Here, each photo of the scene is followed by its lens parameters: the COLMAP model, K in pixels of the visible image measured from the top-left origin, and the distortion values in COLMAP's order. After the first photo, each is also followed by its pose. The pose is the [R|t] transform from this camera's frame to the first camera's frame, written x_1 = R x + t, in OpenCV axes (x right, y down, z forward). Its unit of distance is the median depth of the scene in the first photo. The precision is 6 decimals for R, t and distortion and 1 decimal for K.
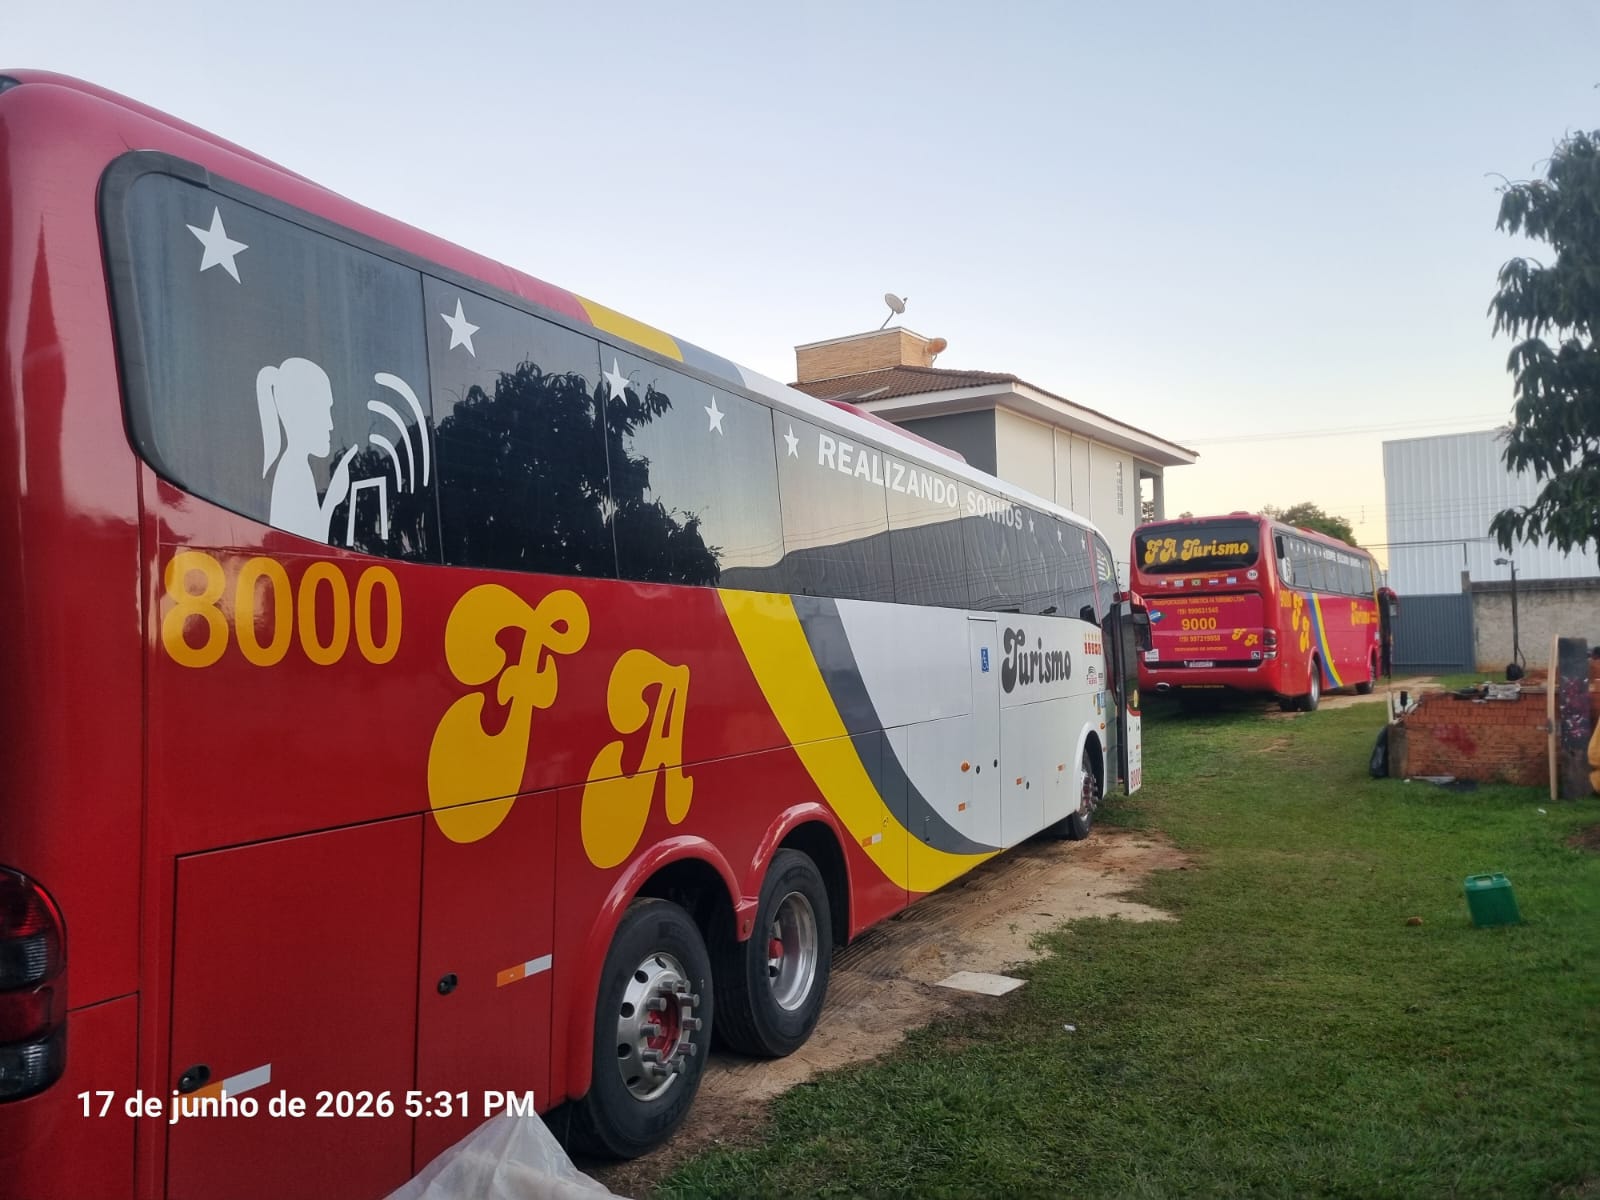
lens RADIAL K [[1206.0, 0, 800.0], [0, 1206.0, 600.0], [0, 0, 1]] dist [0.057686, -0.053601]
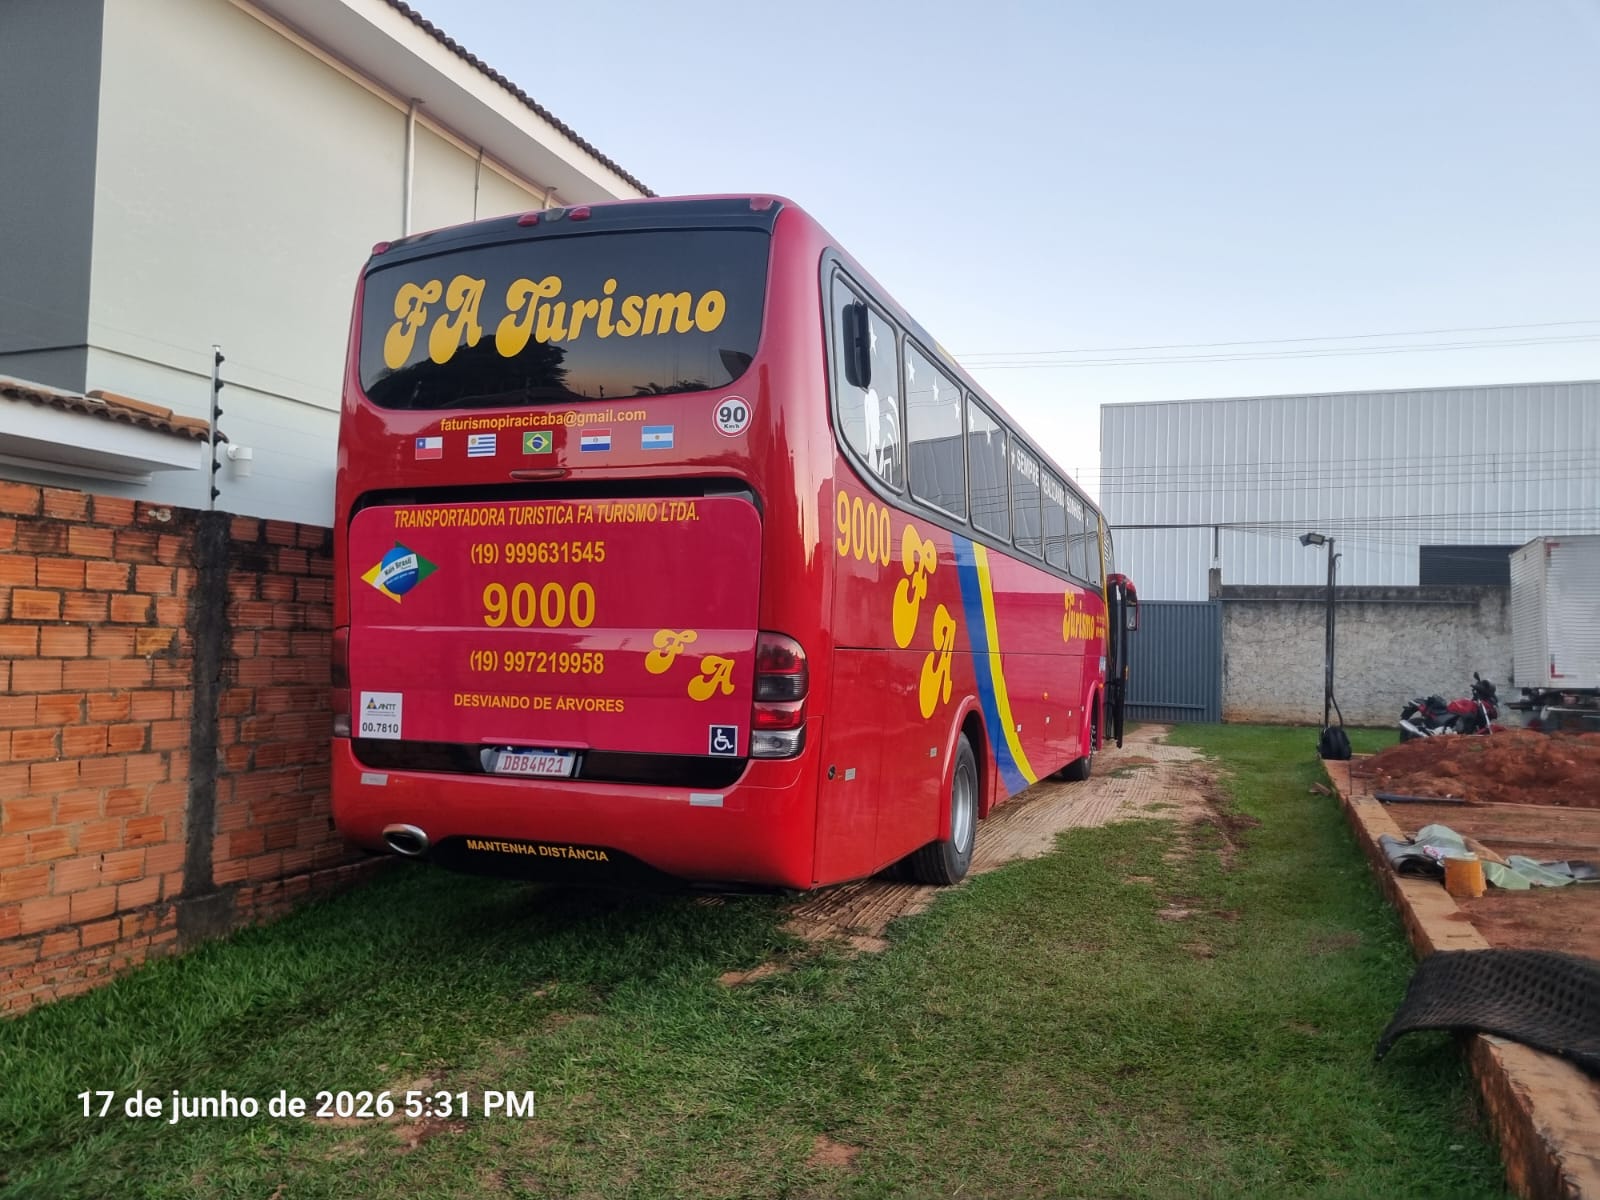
lens RADIAL K [[1206.0, 0, 800.0], [0, 1206.0, 600.0], [0, 0, 1]] dist [0.057686, -0.053601]
pose [[0.973324, 0.056079, 0.222477, 0.320084], [-0.056552, 0.998391, -0.004248, 0.016433], [-0.222358, -0.008447, 0.974929, 0.725287]]
